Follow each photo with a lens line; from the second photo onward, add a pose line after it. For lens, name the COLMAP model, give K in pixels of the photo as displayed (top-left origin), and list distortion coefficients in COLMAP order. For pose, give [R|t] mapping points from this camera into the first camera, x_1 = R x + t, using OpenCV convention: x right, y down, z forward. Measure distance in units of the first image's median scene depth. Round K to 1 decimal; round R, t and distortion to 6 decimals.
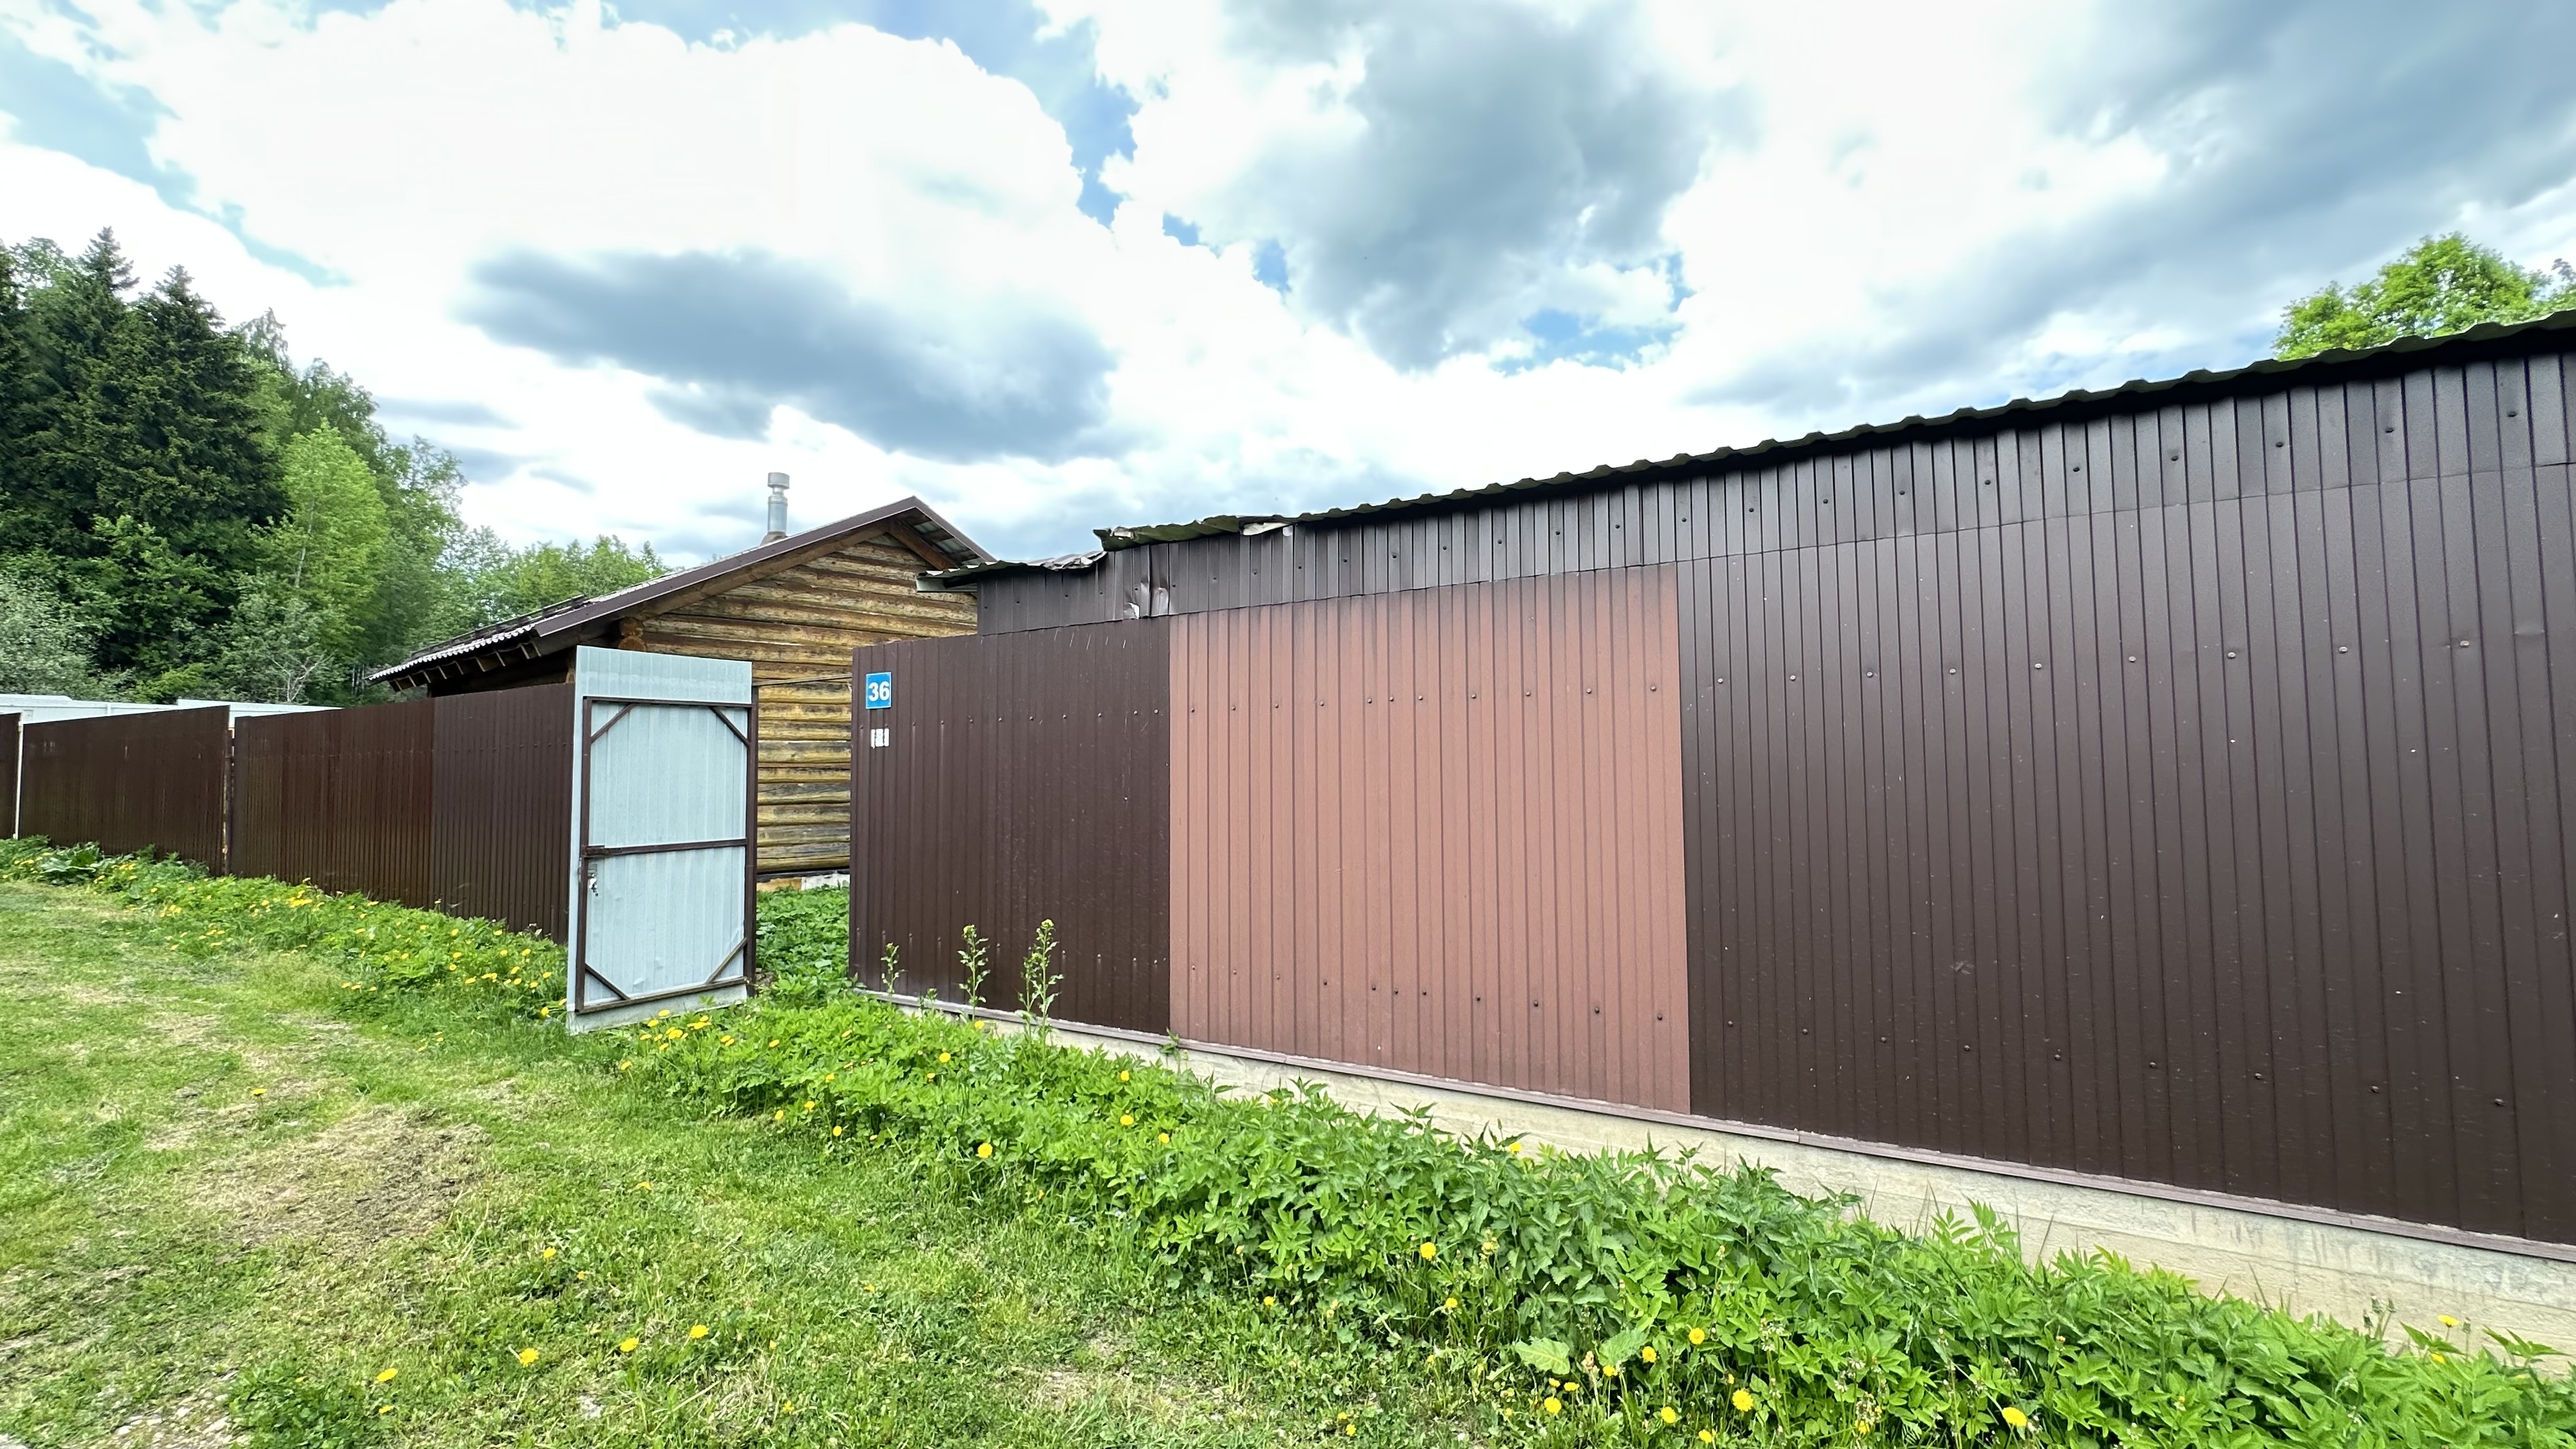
lens RADIAL K [[1027.1, 0, 1291.2], [0, 1027.1, 722.9], [0, 0, 1]] dist [0.000182, 0.000091]
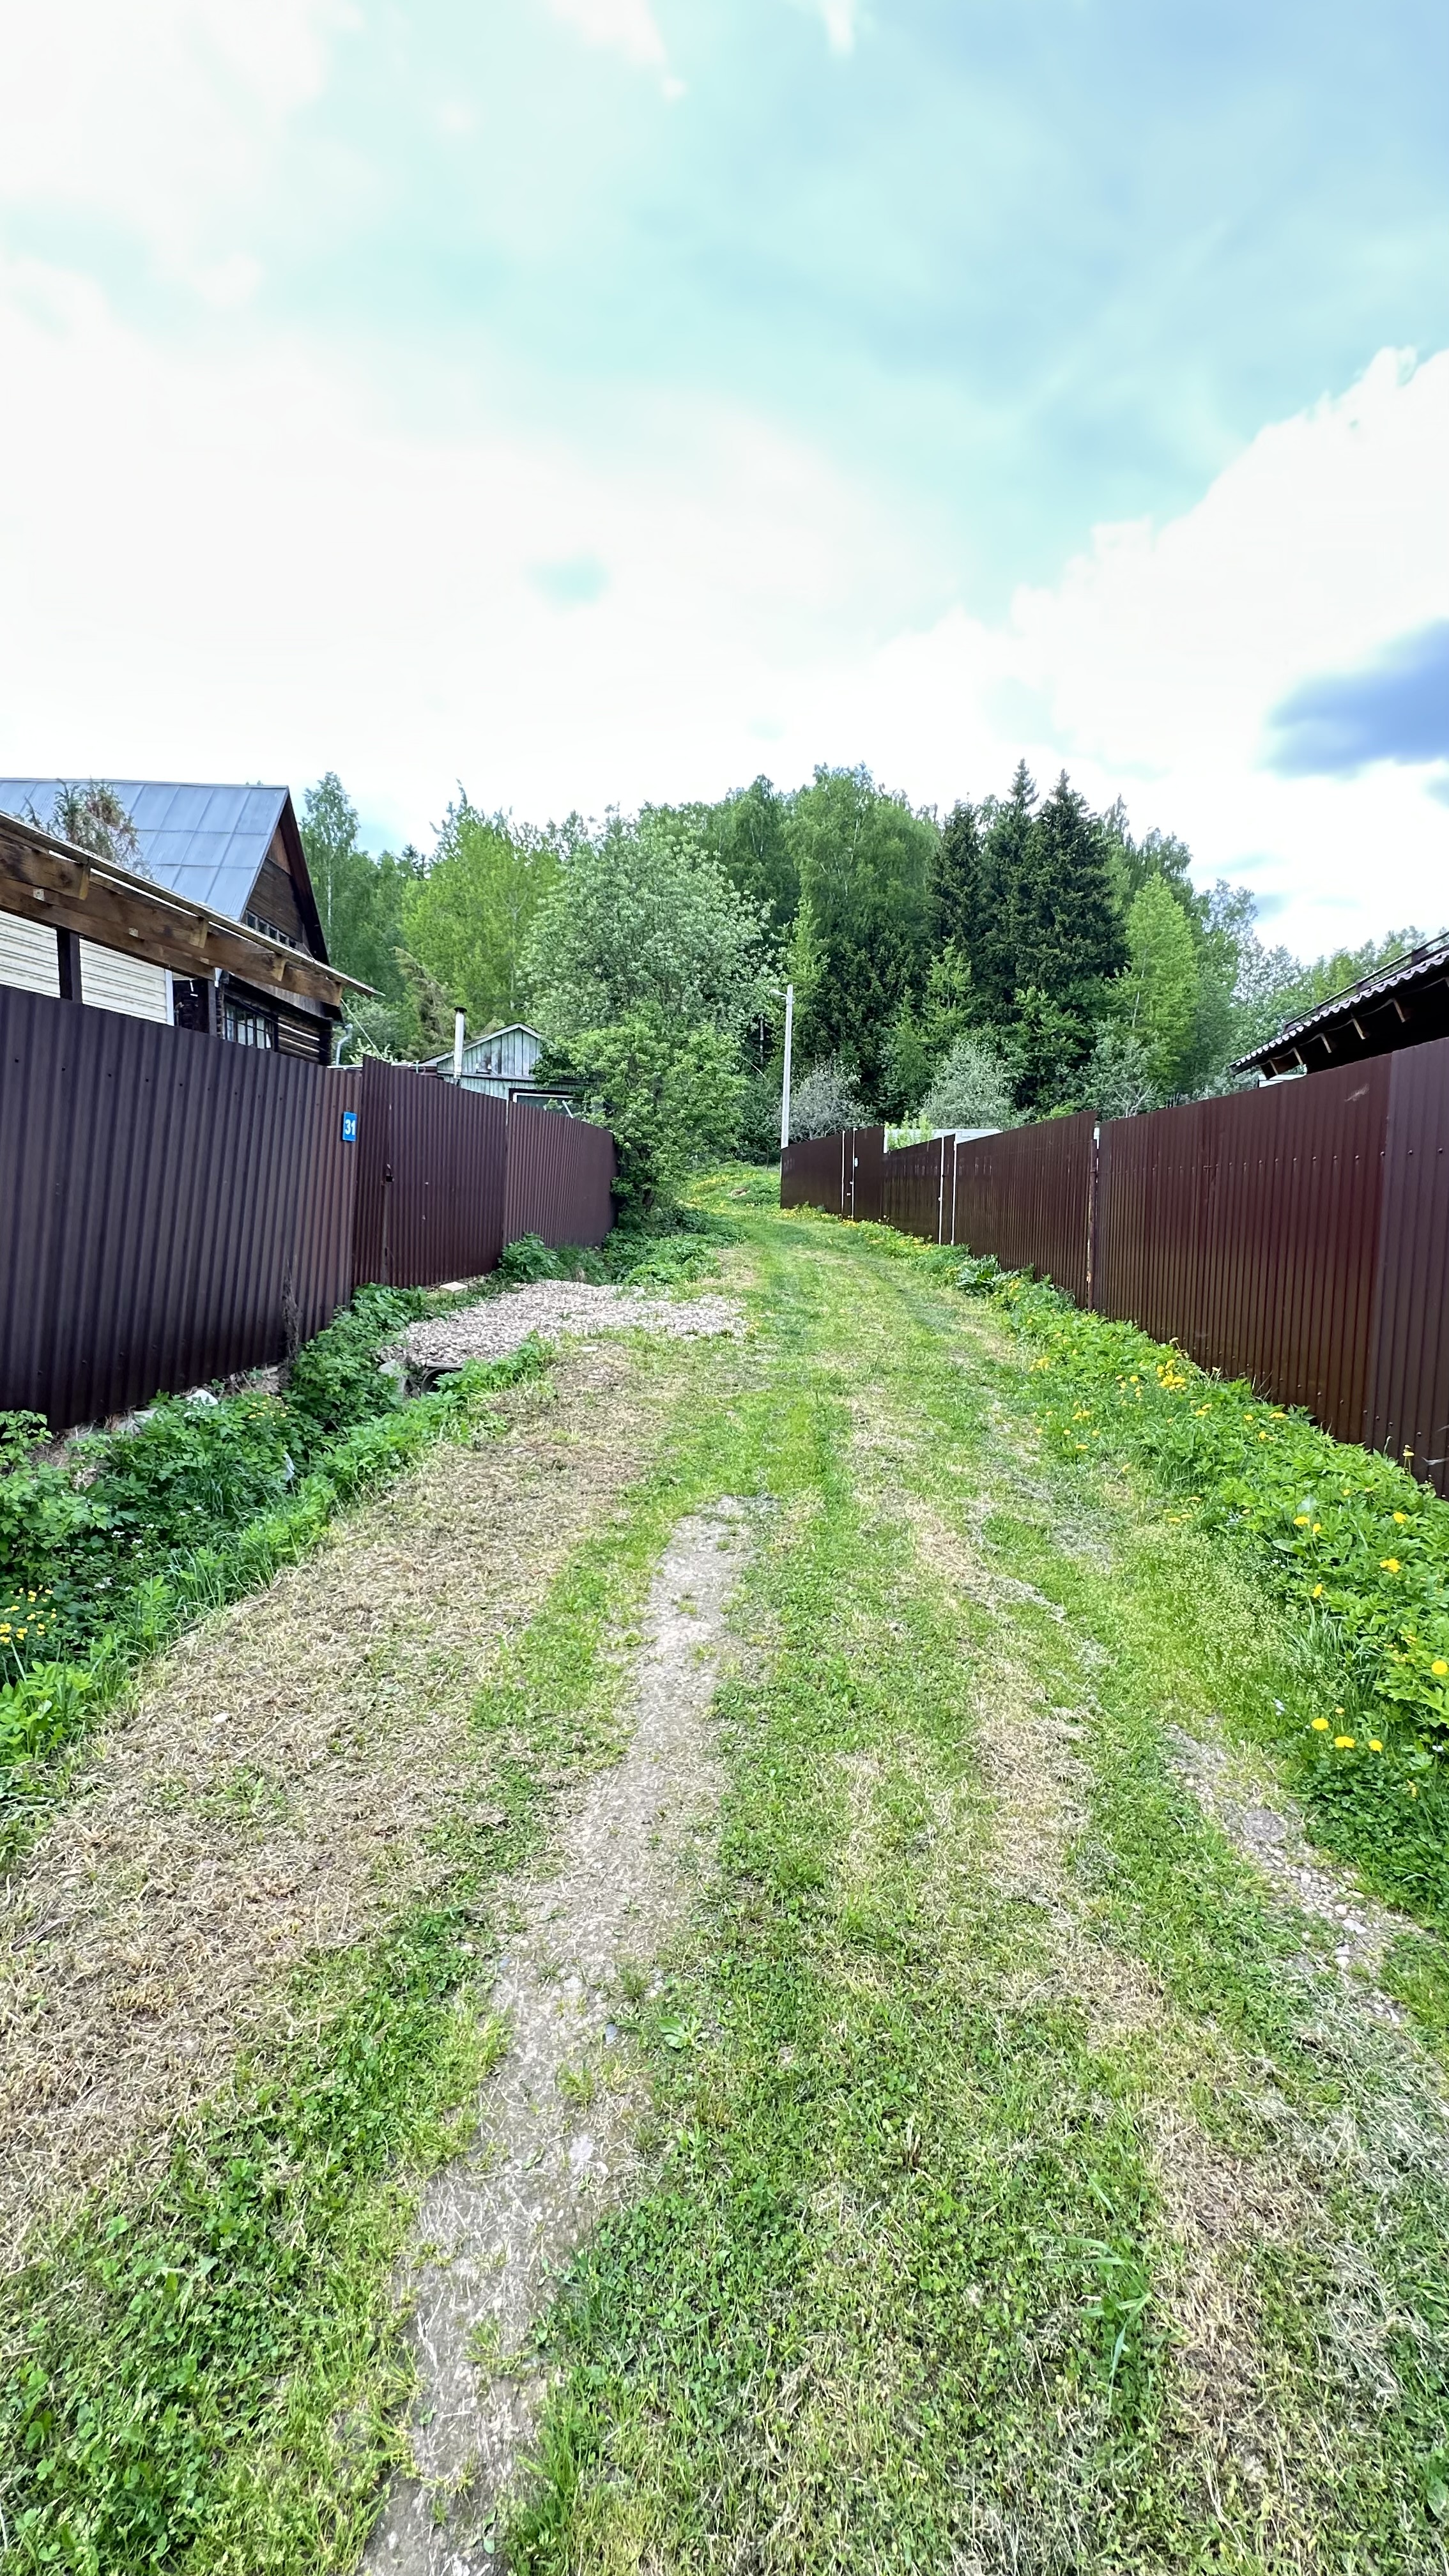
lens RADIAL K [[1027.1, 0, 729.0], [0, 1027.1, 1271.2], [0, 0, 1]] dist [0.000182, 0.000091]
pose [[0.421680, 0.086045, -0.902653, -0.102481], [0.025738, 0.993950, 0.106772, 0.004552], [0.906379, -0.068256, 0.416914, 0.097024]]
